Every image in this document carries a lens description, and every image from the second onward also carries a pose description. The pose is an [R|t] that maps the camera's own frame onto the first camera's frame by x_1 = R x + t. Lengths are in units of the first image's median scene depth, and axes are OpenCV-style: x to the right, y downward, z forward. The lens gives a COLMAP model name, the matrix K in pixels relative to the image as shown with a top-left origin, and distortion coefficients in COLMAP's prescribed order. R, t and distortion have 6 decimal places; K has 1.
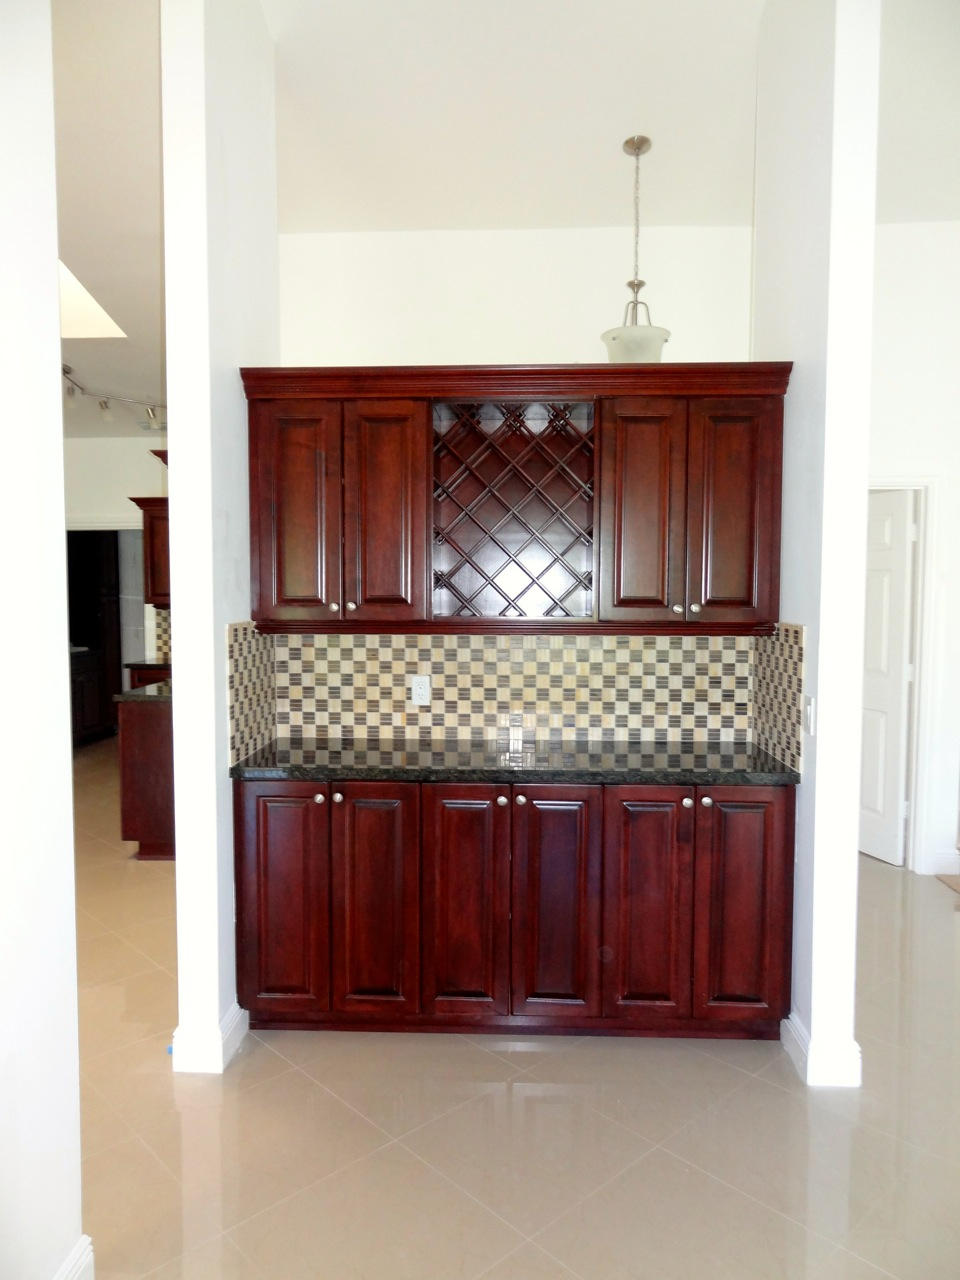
lens RADIAL K [[903.7, 0, 480.2], [0, 903.7, 640.1], [0, 0, 1]] dist [-0.005744, -0.000144]
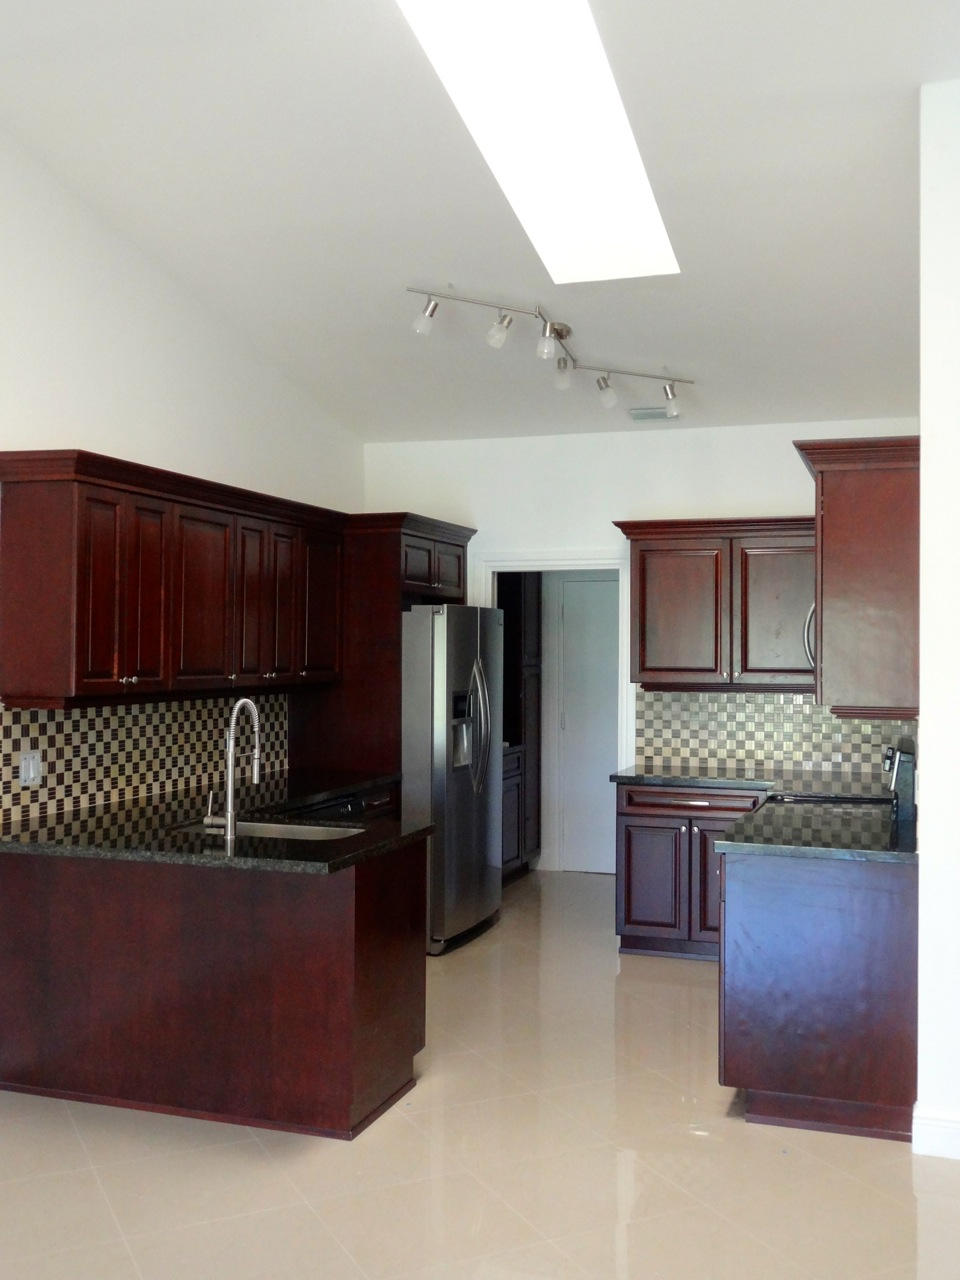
lens RADIAL K [[1247.3, 0, 482.2], [0, 1247.3, 639.2], [0, 0, 1]] dist [-0.011905, 0.000000]
pose [[0.288080, 0.004251, 0.957597, -1.435974], [0.049235, 0.998602, -0.019244, -0.032981], [-0.956340, 0.052691, 0.287468, 0.151138]]
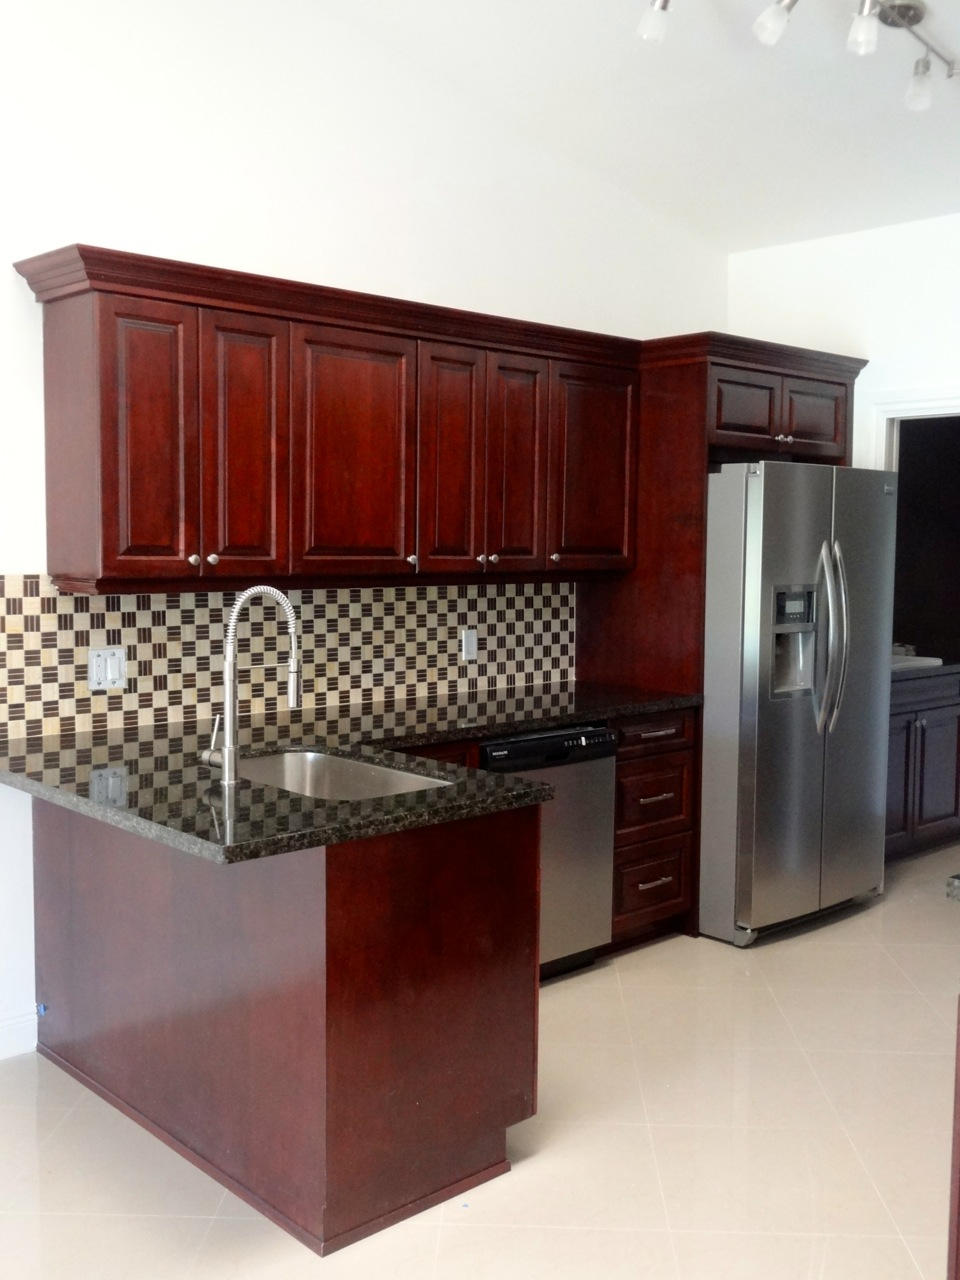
lens RADIAL K [[1247.3, 0, 476.9], [0, 1247.3, 639.7], [0, 0, 1]] dist [-0.011905, 0.000000]
pose [[0.706441, -0.055304, 0.705608, -0.832399], [0.034609, 0.998449, 0.043606, -0.004486], [-0.706925, -0.006385, 0.707260, 0.026731]]
